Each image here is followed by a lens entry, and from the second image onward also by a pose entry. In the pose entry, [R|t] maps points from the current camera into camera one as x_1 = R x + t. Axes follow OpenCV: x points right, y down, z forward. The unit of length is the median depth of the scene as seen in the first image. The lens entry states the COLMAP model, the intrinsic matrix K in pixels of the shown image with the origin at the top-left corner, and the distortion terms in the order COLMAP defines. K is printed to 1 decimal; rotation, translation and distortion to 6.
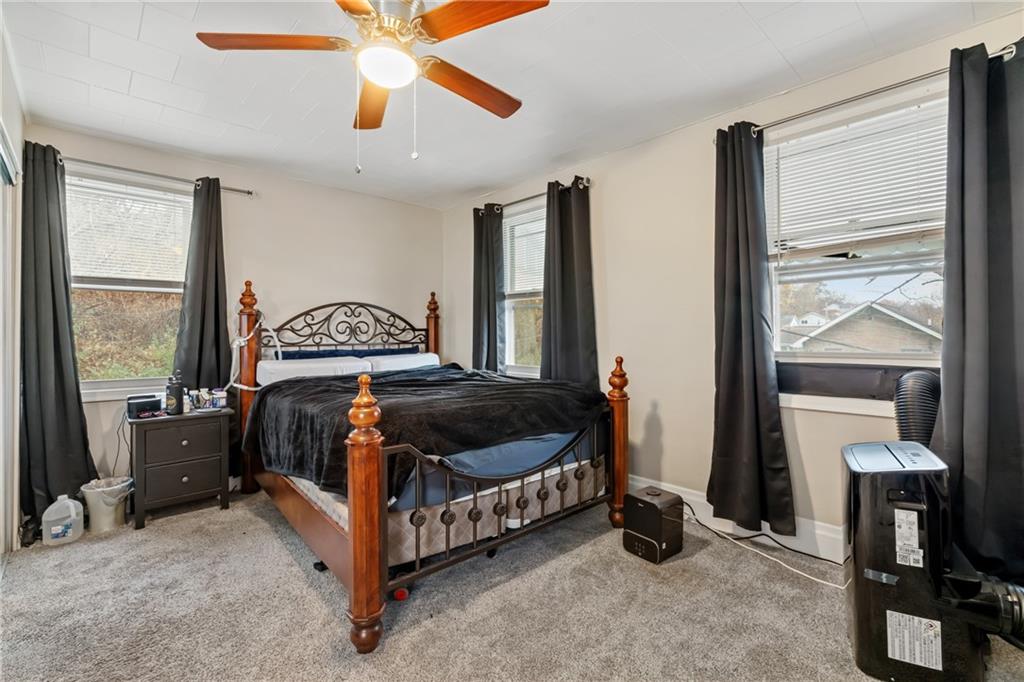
lens RADIAL K [[466.1, 0, 507.6], [0, 466.1, 337.7], [0, 0, 1]] dist [-0.004532, 0.000700]
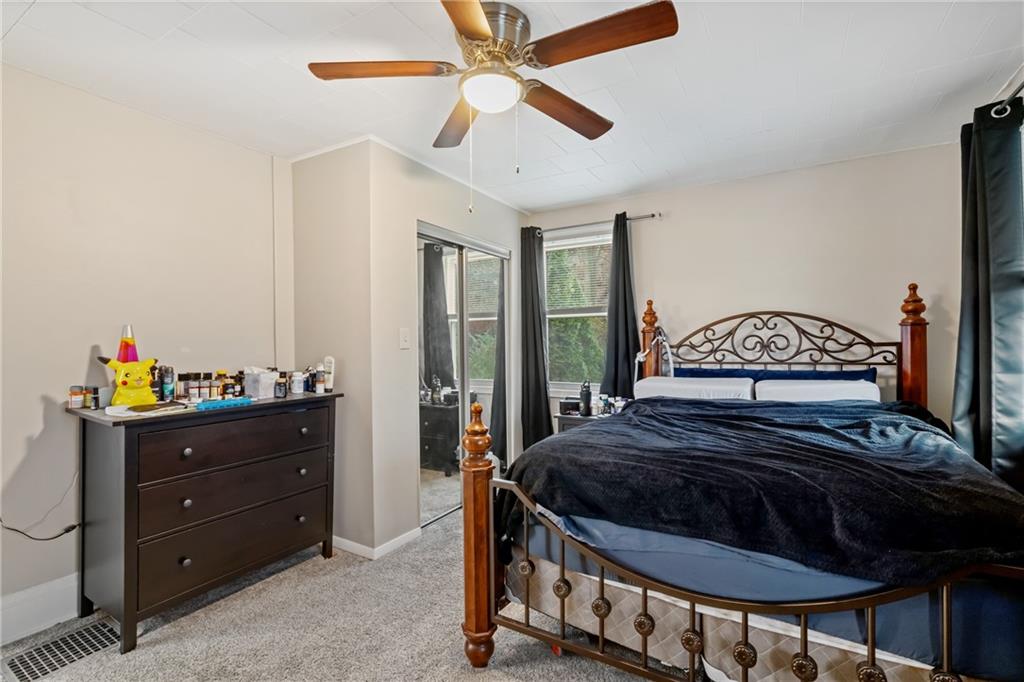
lens RADIAL K [[466.1, 0, 509.5], [0, 466.1, 343.0], [0, 0, 1]] dist [-0.004532, 0.000700]
pose [[0.298740, 0.001996, -0.954332, 0.316706], [0.004075, 0.999986, 0.003367, -0.025935], [0.954326, -0.004895, 0.298728, 0.337556]]
